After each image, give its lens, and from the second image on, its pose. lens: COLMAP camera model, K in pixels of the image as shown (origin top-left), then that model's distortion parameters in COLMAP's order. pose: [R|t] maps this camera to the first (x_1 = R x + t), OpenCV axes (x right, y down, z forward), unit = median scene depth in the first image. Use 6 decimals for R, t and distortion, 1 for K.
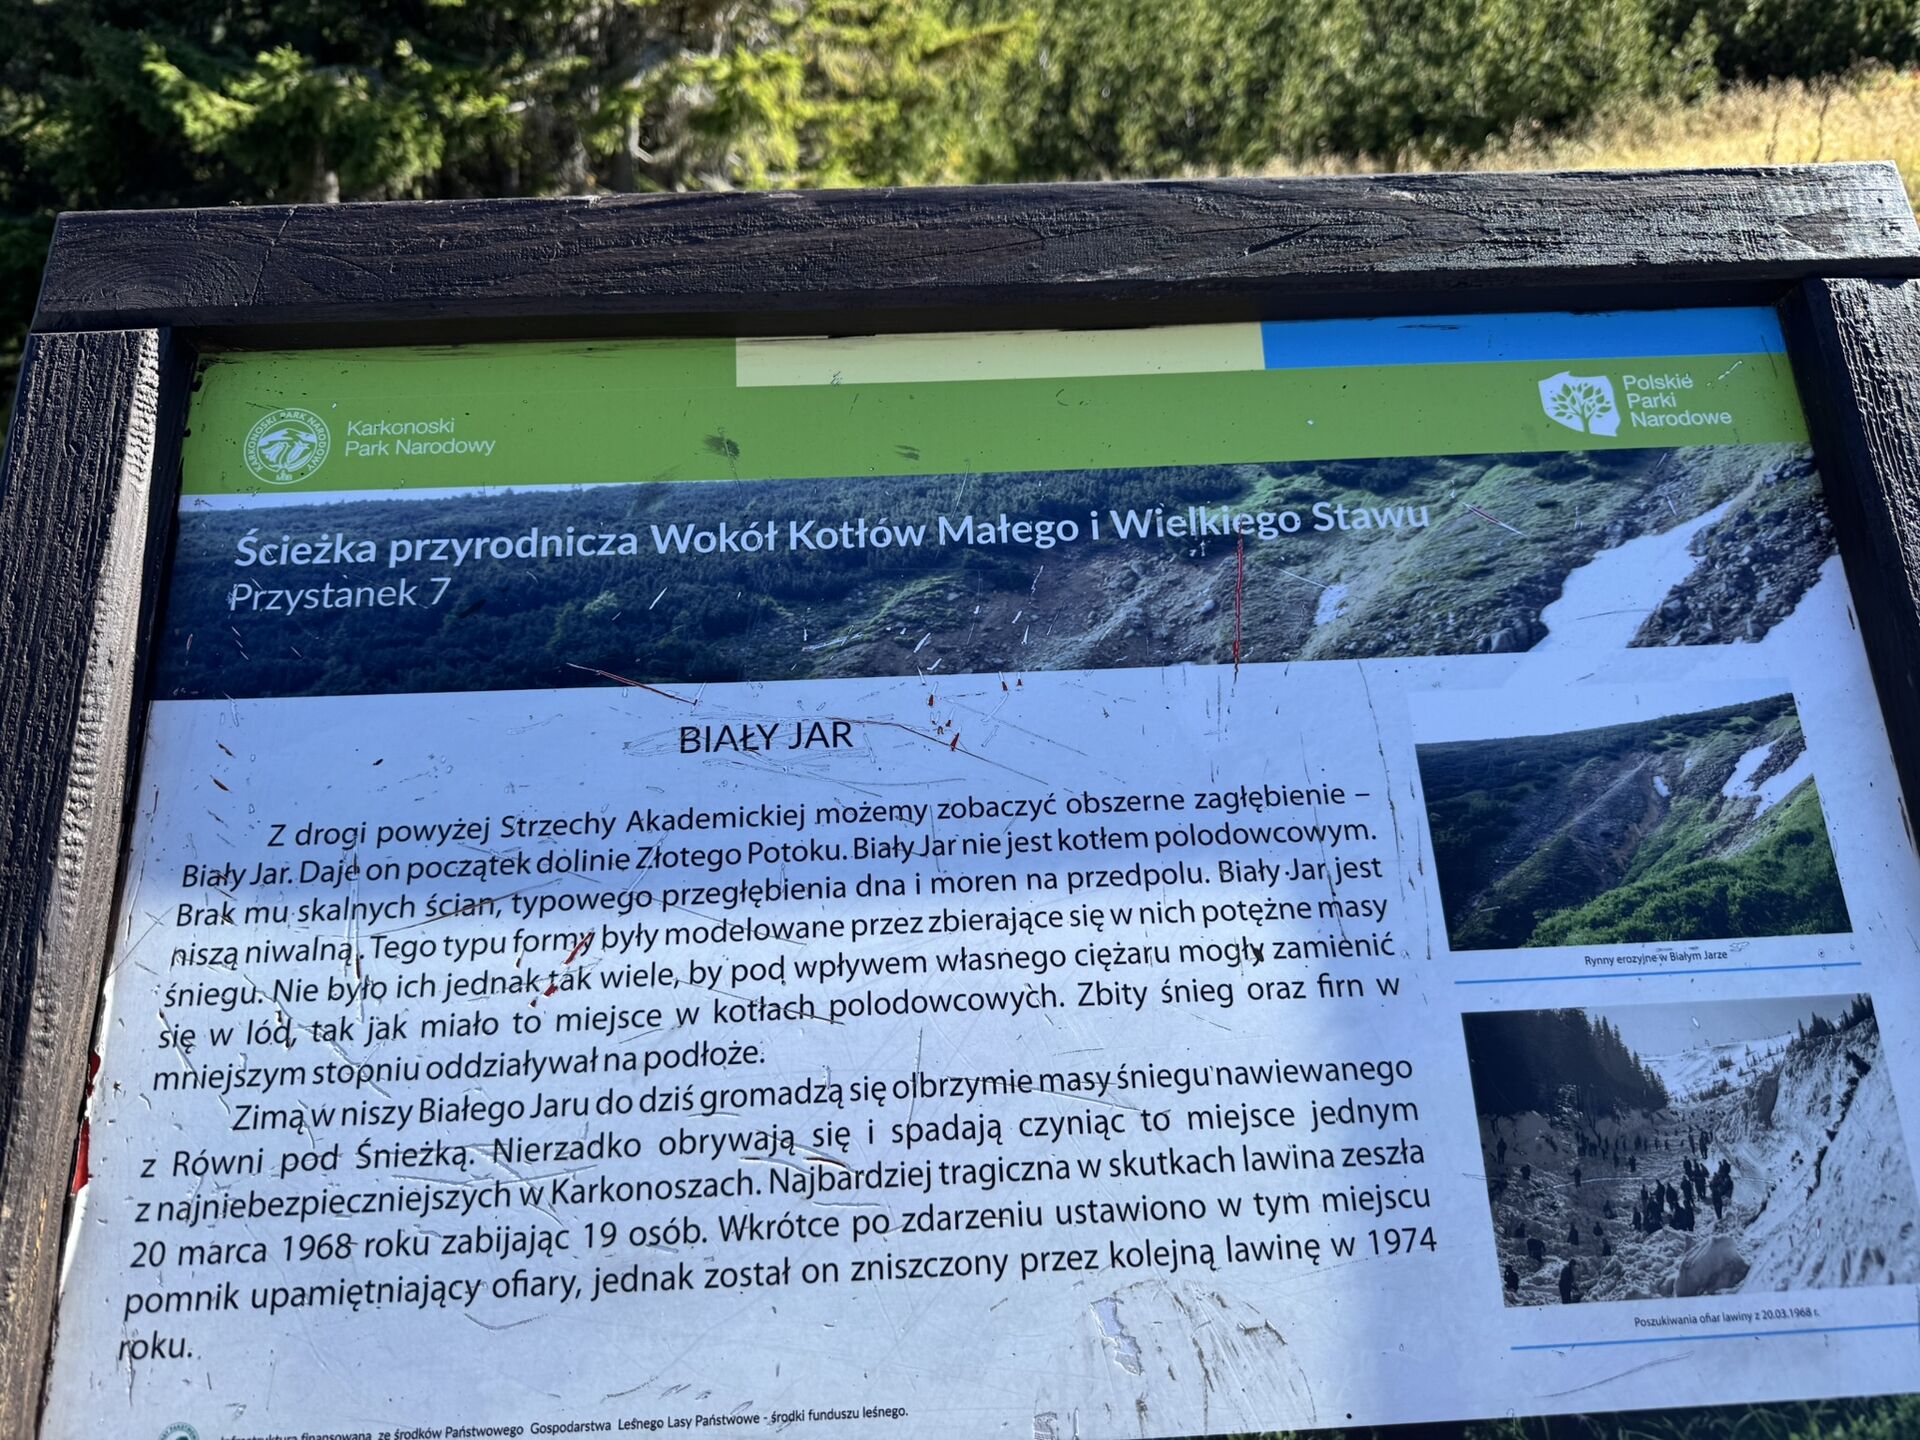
lens RADIAL K [[1350.5, 0, 953.8], [0, 1350.5, 724.5], [0, 0, 1]] dist [0.002133, 0.003169]
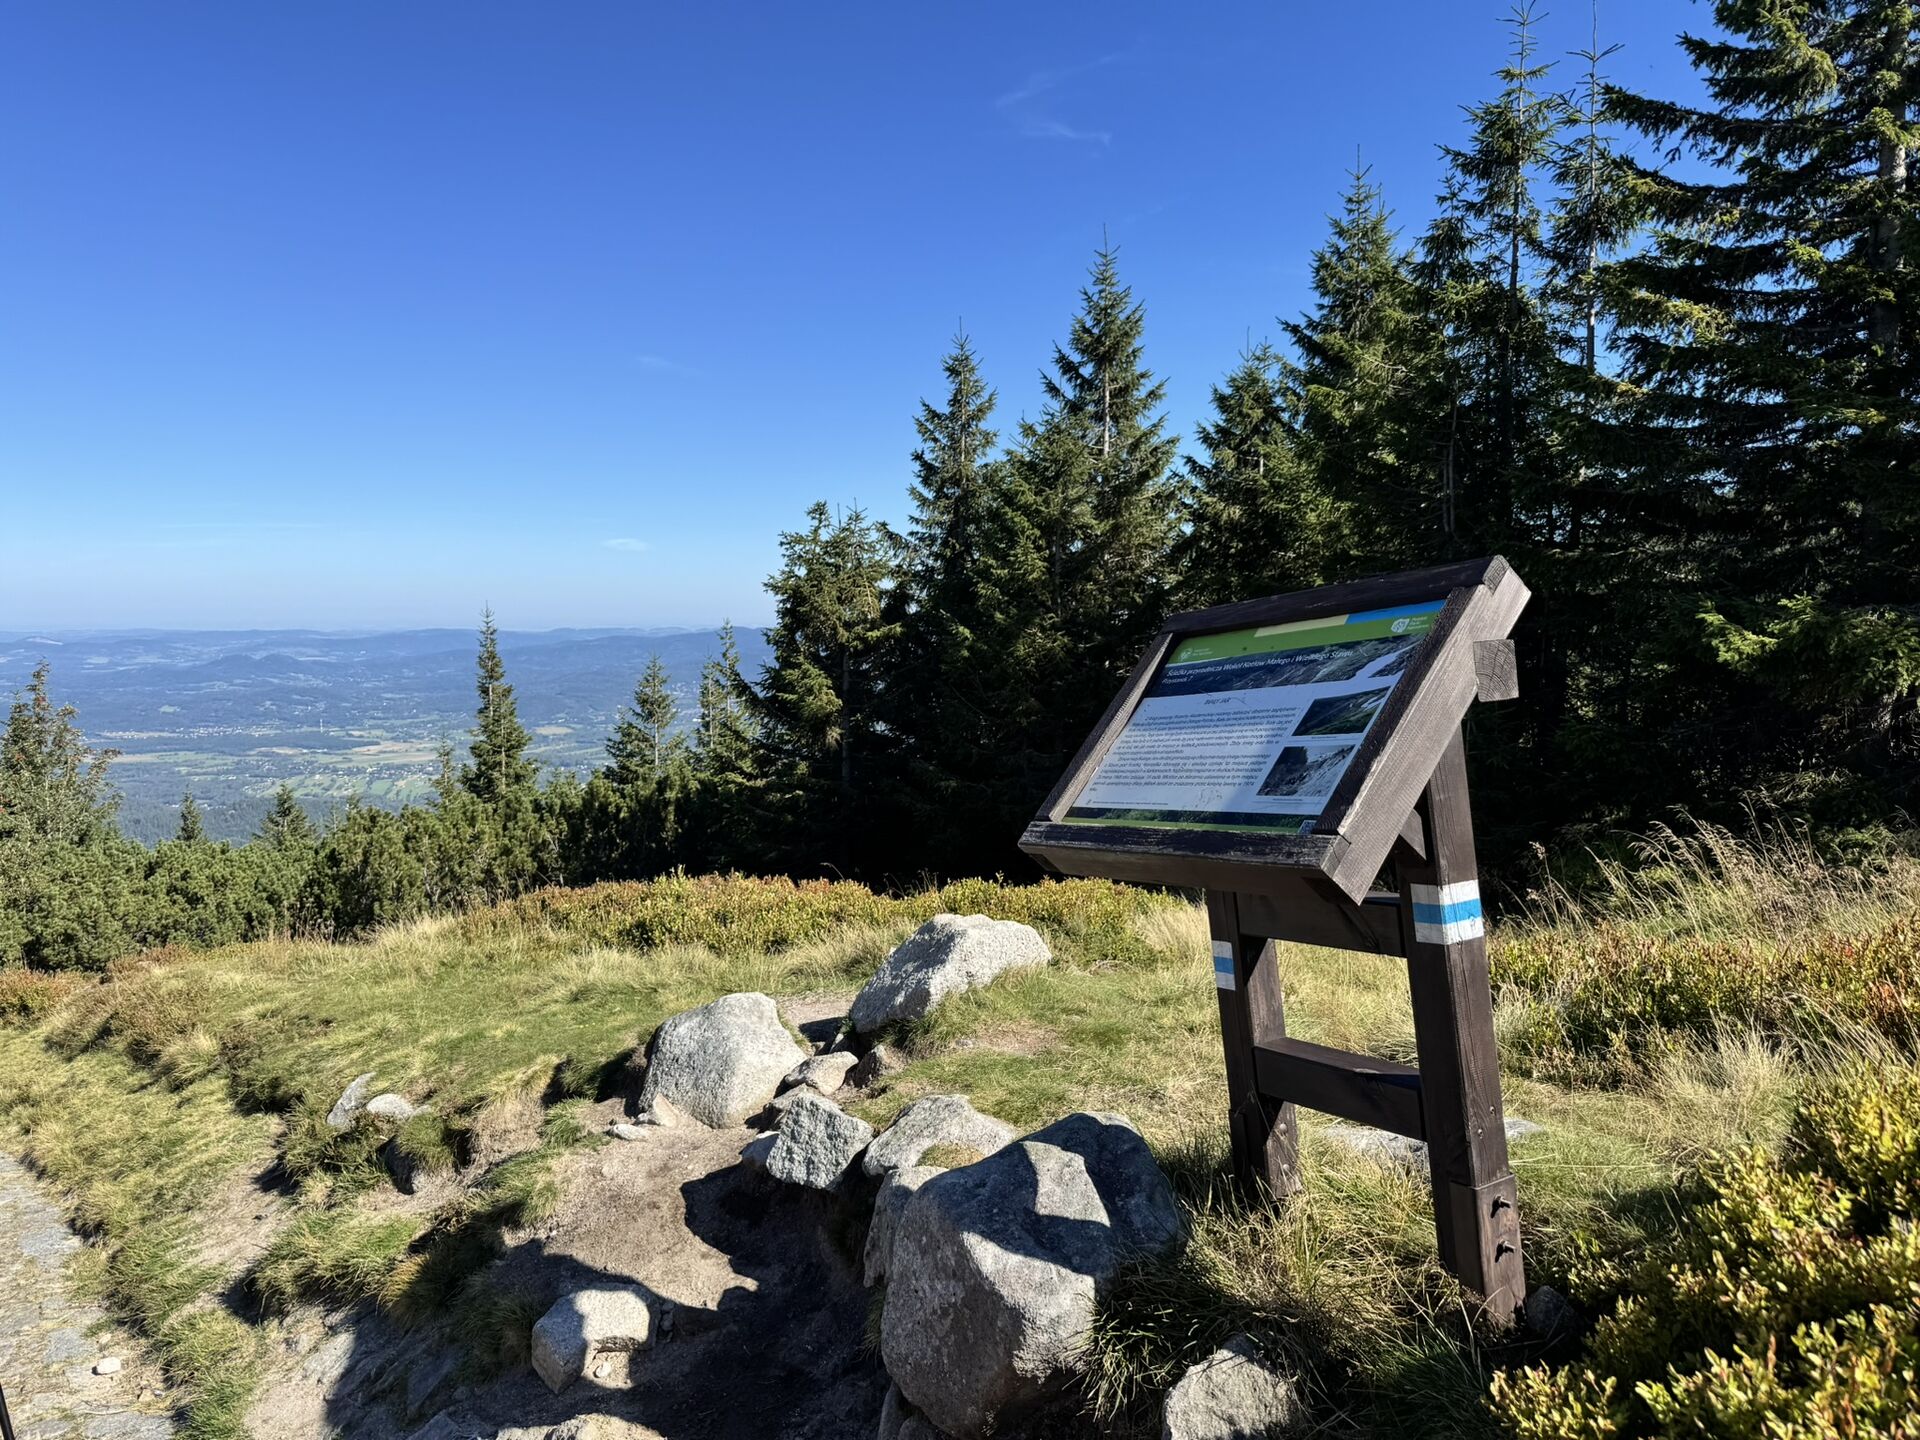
lens RADIAL K [[1350.5, 0, 953.8], [0, 1350.5, 724.5], [0, 0, 1]] dist [0.002133, 0.003169]
pose [[0.443958, -0.015690, -0.895910, 3.889980], [-0.325347, 0.928788, -0.177487, 1.293908], [0.834896, 0.370278, 0.407238, -1.740271]]
